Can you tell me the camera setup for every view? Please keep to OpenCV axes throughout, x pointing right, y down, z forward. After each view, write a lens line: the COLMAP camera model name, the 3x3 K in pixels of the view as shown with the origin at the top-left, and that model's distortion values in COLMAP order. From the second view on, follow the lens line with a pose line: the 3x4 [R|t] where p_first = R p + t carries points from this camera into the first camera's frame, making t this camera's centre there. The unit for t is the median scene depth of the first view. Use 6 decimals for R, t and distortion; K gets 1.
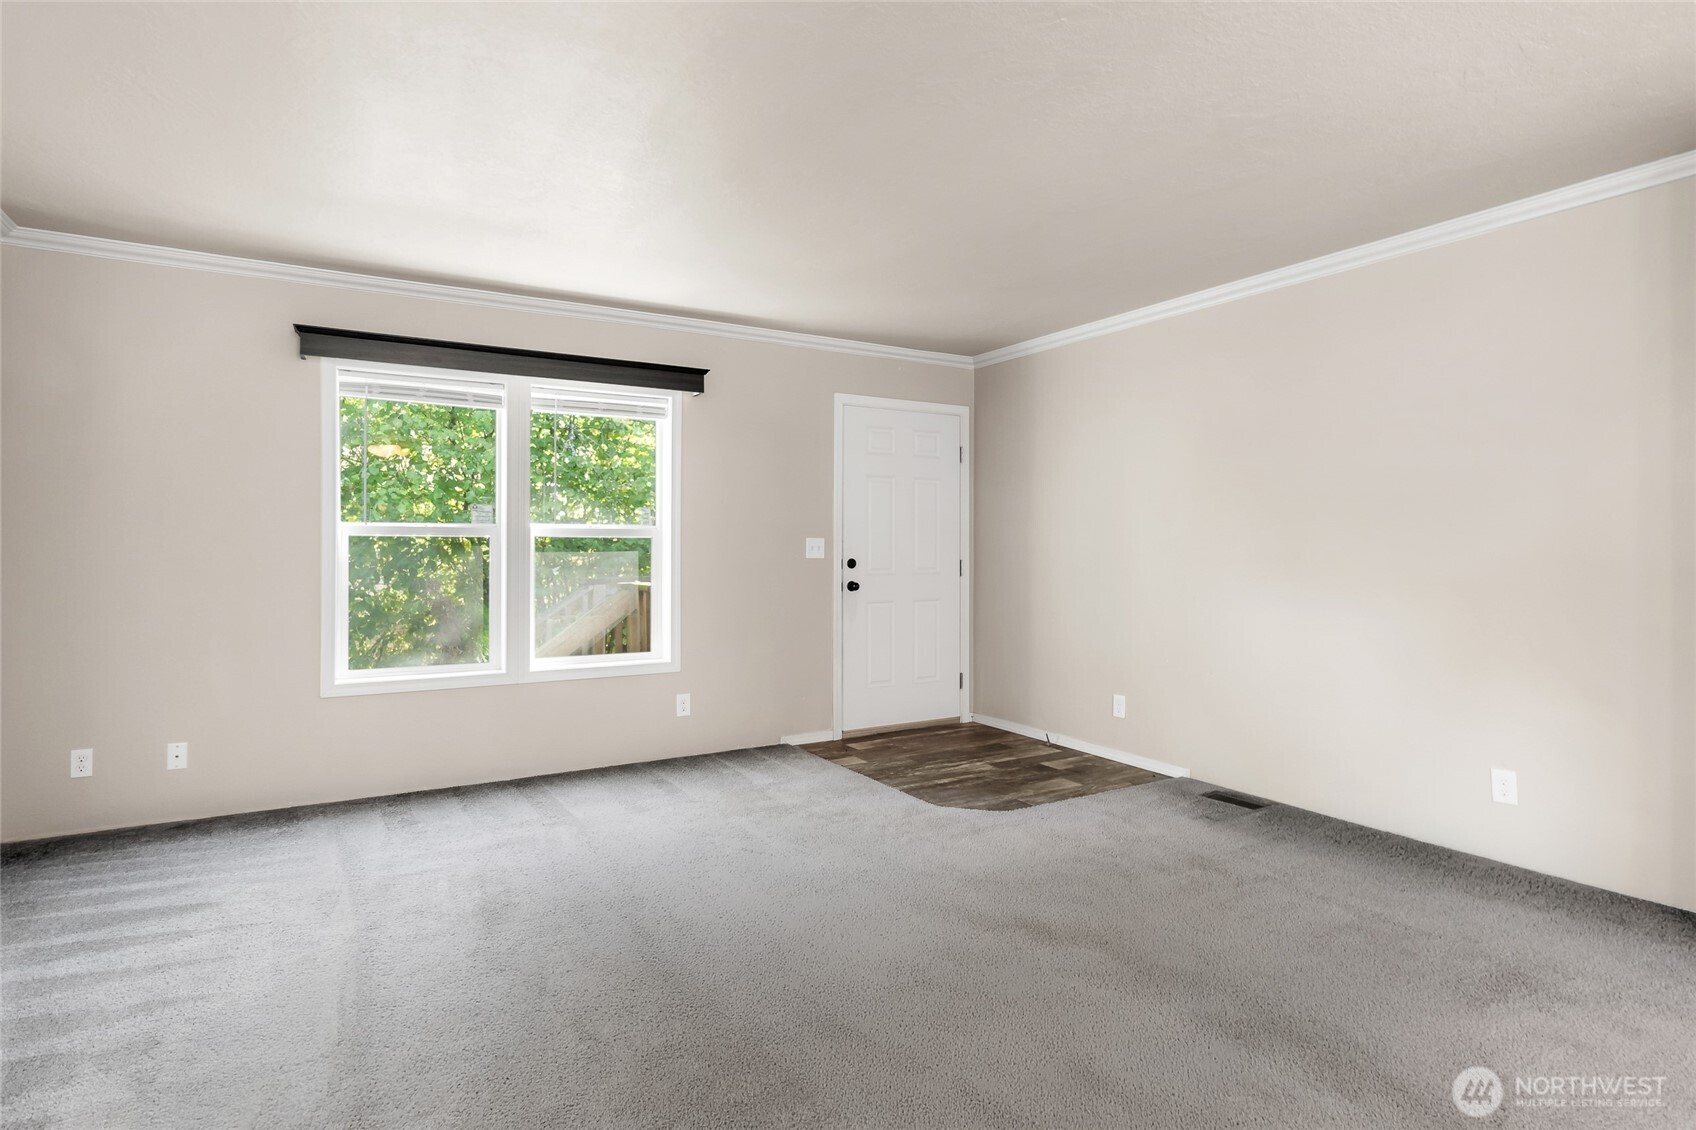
lens RADIAL K [[891.0, 0, 846.9], [0, 891.0, 538.8], [0, 0, 1]] dist [0.003417, 0.001491]
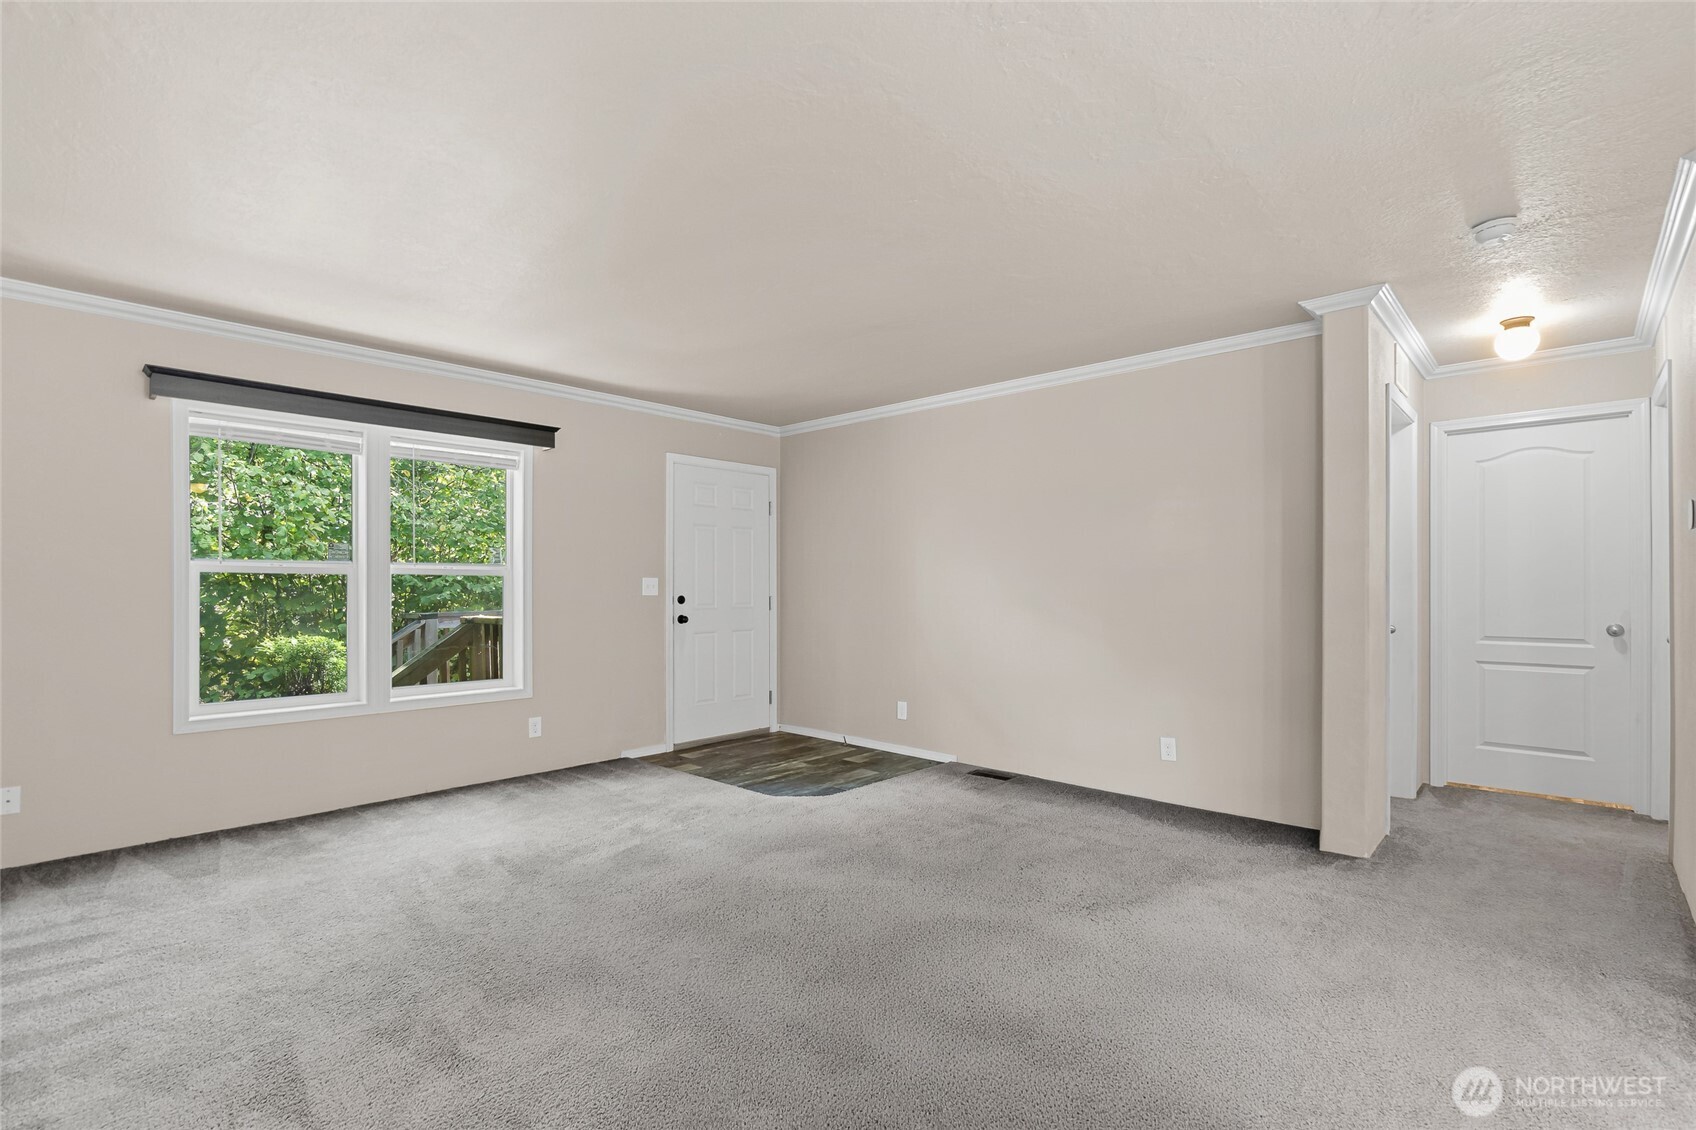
lens RADIAL K [[797.5, 0, 846.8], [0, 797.5, 581.2], [0, 0, 1]] dist [-0.001653, 0.000865]
pose [[0.959287, 0.000233, 0.282431, -0.099053], [-0.000975, 0.999996, 0.002488, 0.000868], [-0.282430, -0.002663, 0.959284, -0.073040]]
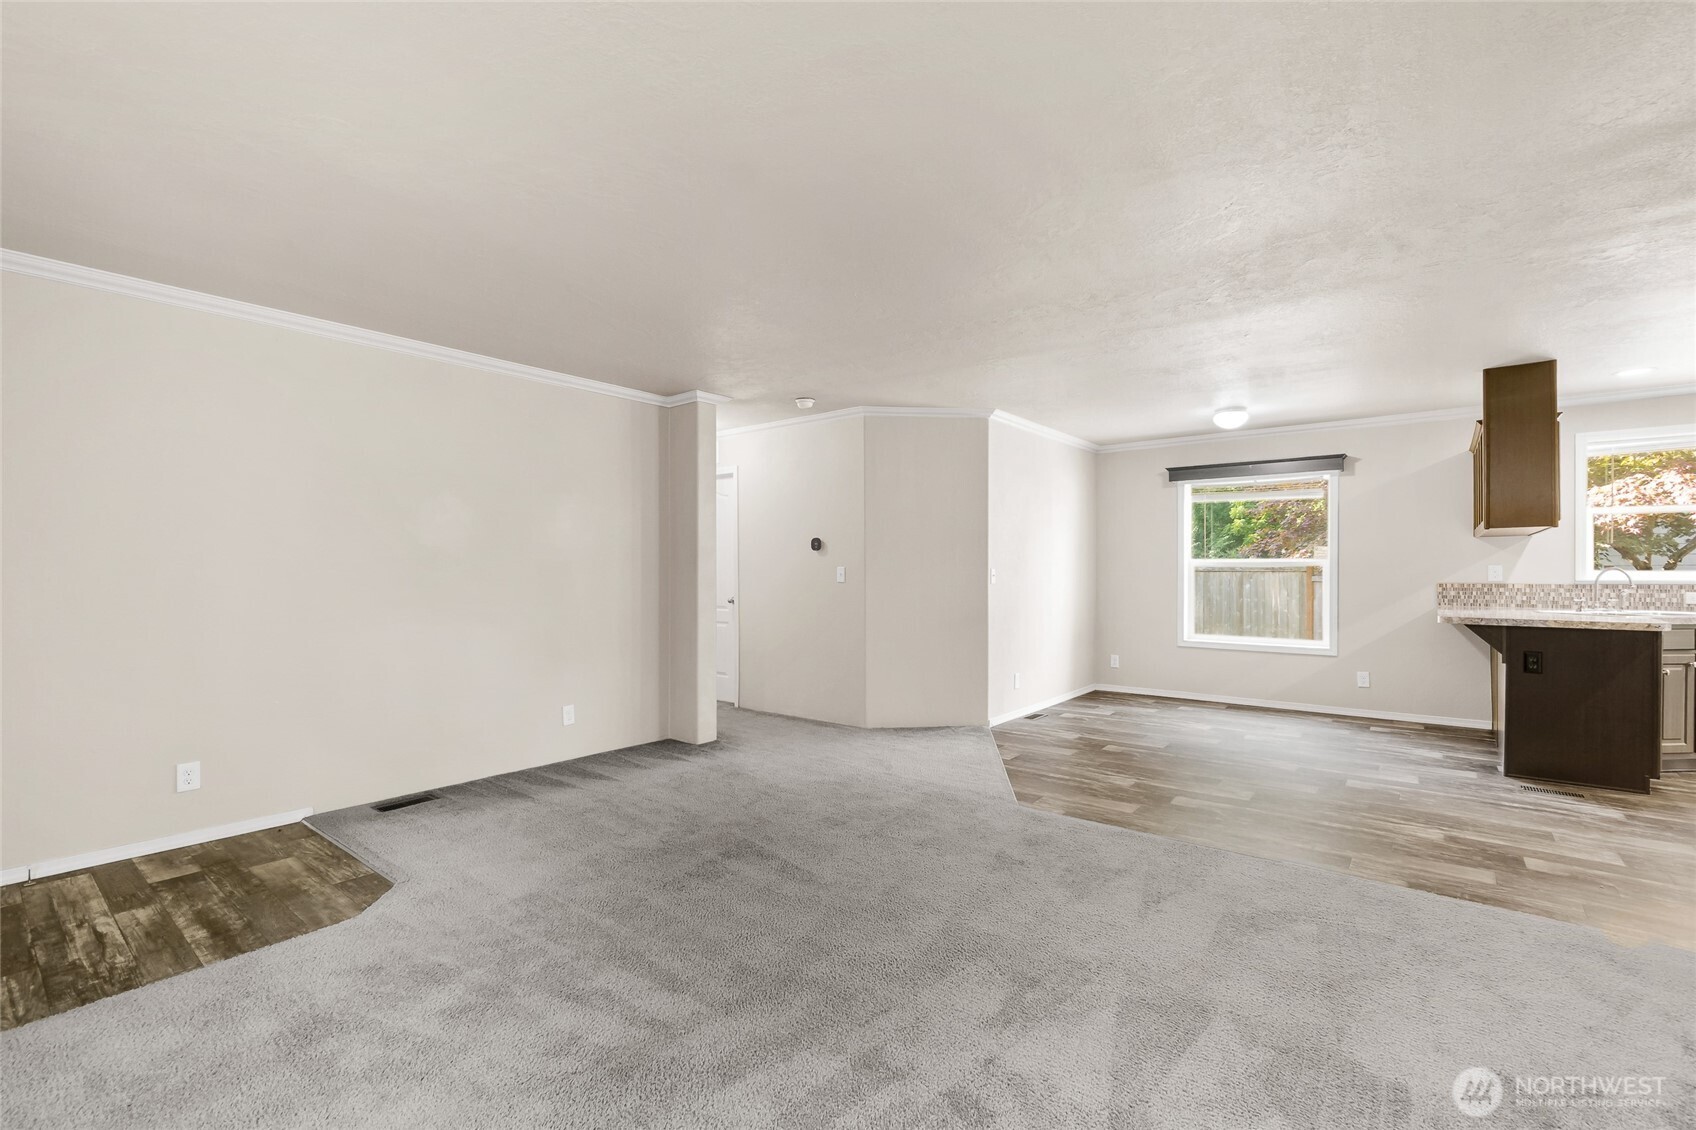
lens RADIAL K [[728.1, 0, 848.0], [0, 728.1, 565.0], [0, 0, 1]] dist [-0.001493, -0.000217]
pose [[-0.343492, 0.008271, 0.939119, -0.563326], [-0.001973, 0.999953, -0.009528, 0.002170], [-0.939154, -0.005126, -0.343459, 0.727667]]
